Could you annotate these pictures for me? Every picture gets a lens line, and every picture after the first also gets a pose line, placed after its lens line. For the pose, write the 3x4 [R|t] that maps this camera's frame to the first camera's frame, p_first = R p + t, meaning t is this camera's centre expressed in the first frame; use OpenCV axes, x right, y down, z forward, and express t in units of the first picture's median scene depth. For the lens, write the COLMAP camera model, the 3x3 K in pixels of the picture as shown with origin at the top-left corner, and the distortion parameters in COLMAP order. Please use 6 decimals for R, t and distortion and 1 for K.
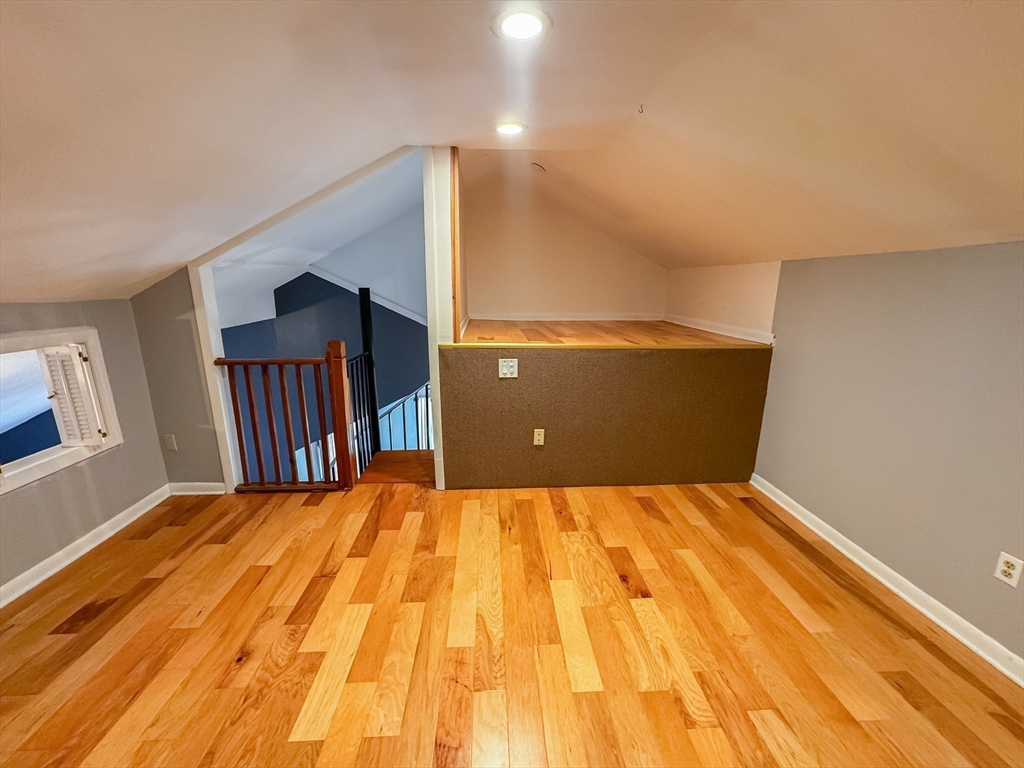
lens RADIAL K [[413.7, 0, 511.9], [0, 413.7, 382.5], [0, 0, 1]] dist [-0.037798, 0.016847]
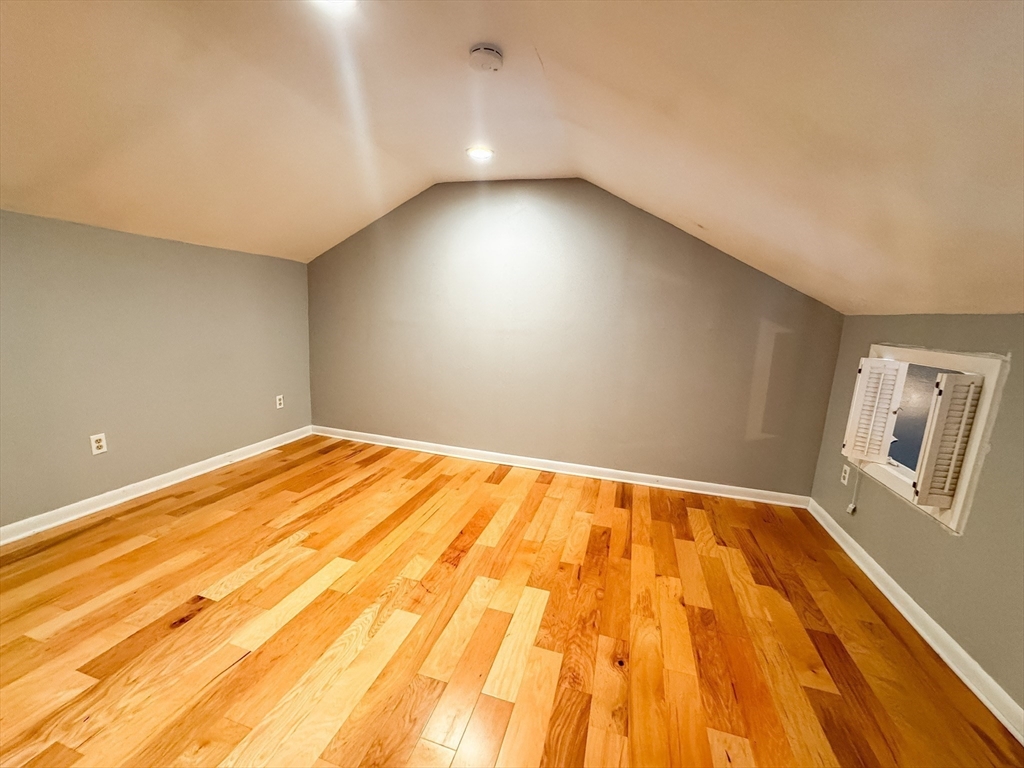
lens RADIAL K [[413.7, 0, 511.9], [0, 413.7, 382.5], [0, 0, 1]] dist [-0.037798, 0.016847]
pose [[-0.941626, -0.108463, 0.318709, -0.433230], [0.018678, 0.928392, 0.371134, -0.180807], [-0.336141, 0.355422, -0.872172, 1.095970]]
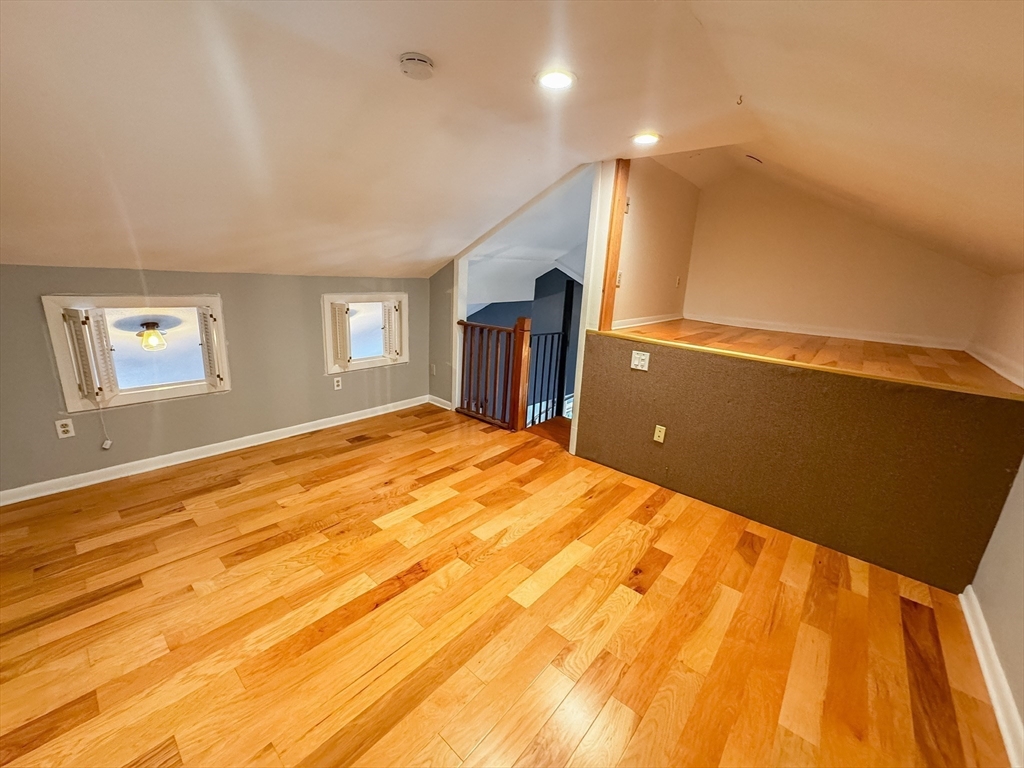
lens RADIAL K [[413.7, 0, 511.9], [0, 413.7, 382.5], [0, 0, 1]] dist [-0.037798, 0.016847]
pose [[0.721693, 0.208049, -0.660208, 0.529177], [-0.203301, 0.975407, 0.085141, -0.003585], [0.661685, 0.072775, 0.746242, -0.002498]]
